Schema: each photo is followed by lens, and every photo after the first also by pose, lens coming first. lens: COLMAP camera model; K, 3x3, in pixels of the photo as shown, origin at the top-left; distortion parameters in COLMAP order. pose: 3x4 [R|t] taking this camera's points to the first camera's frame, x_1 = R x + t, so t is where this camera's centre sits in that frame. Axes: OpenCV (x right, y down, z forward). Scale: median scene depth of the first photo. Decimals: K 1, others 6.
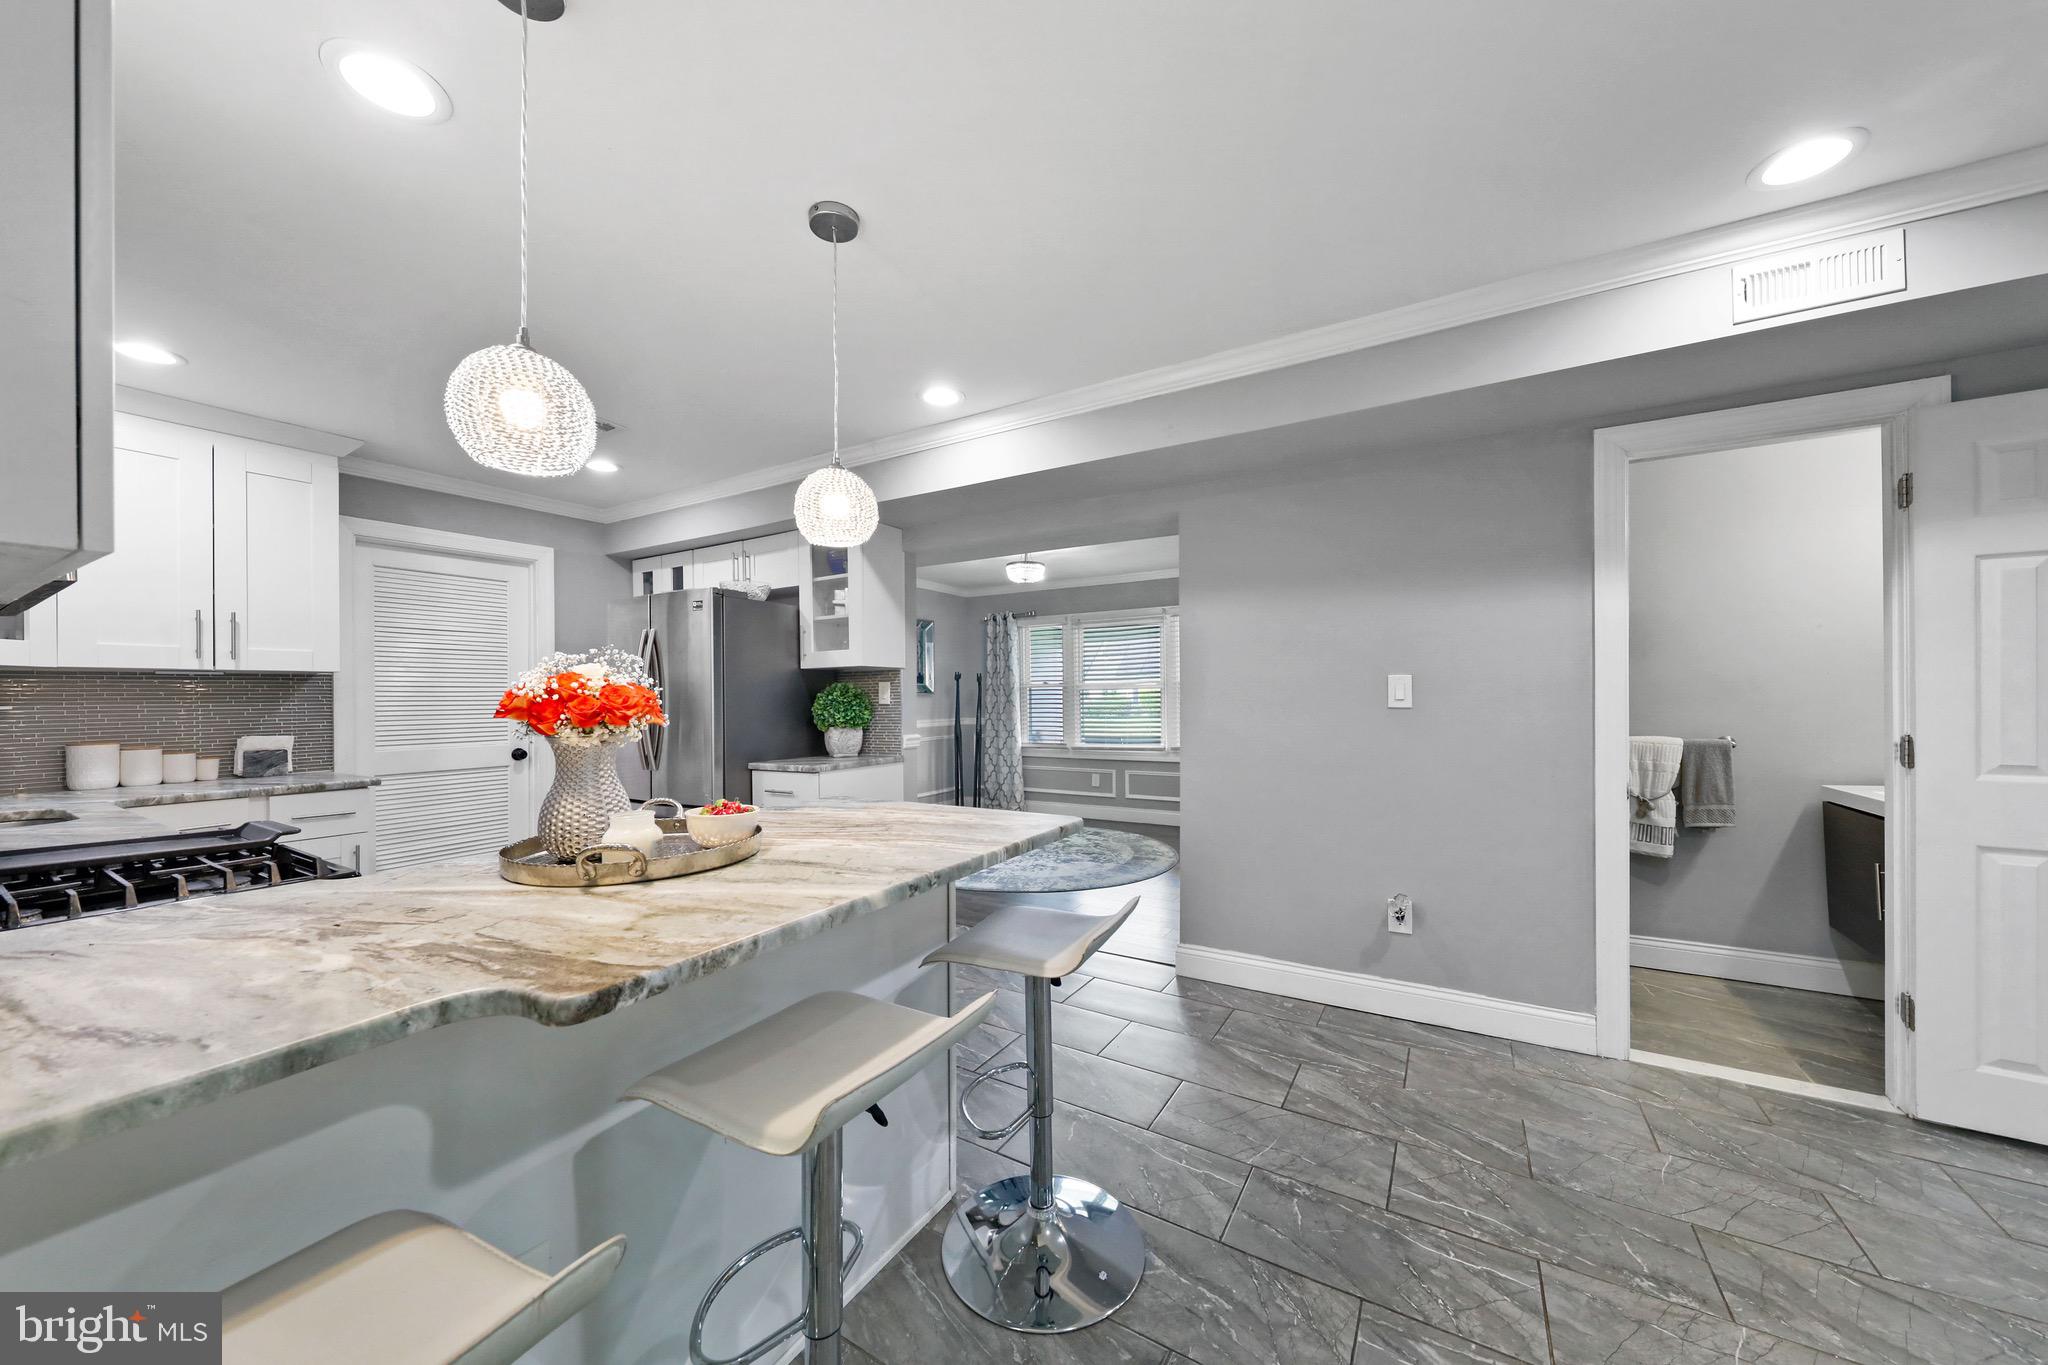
lens RADIAL K [[710.9, 0, 1021.2], [0, 710.9, 691.5], [0, 0, 1]] dist [-0.000458, -0.000015]
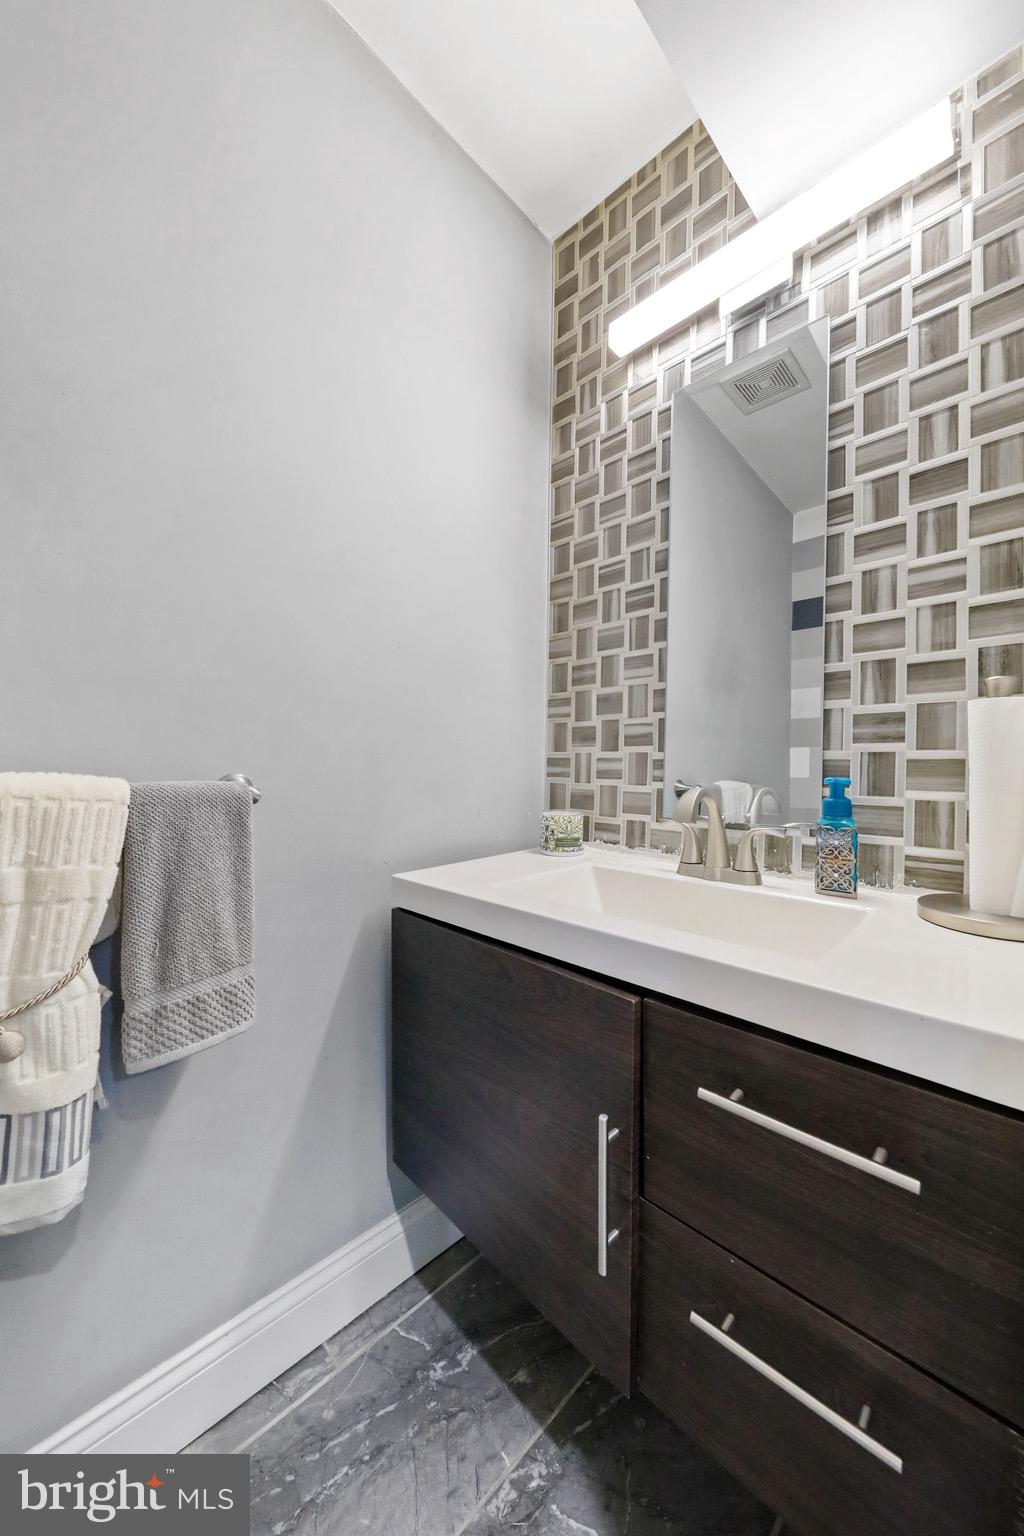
lens RADIAL K [[552.3, 0, 512.0], [0, 552.3, 768.0], [0, 0, 1]] dist [-0.000701, -0.000019]
pose [[0.224778, 0.017426, 0.974254, 0.728239], [-0.018865, 0.999730, -0.013529, 0.061119], [-0.974227, -0.015339, 0.225046, 0.776671]]
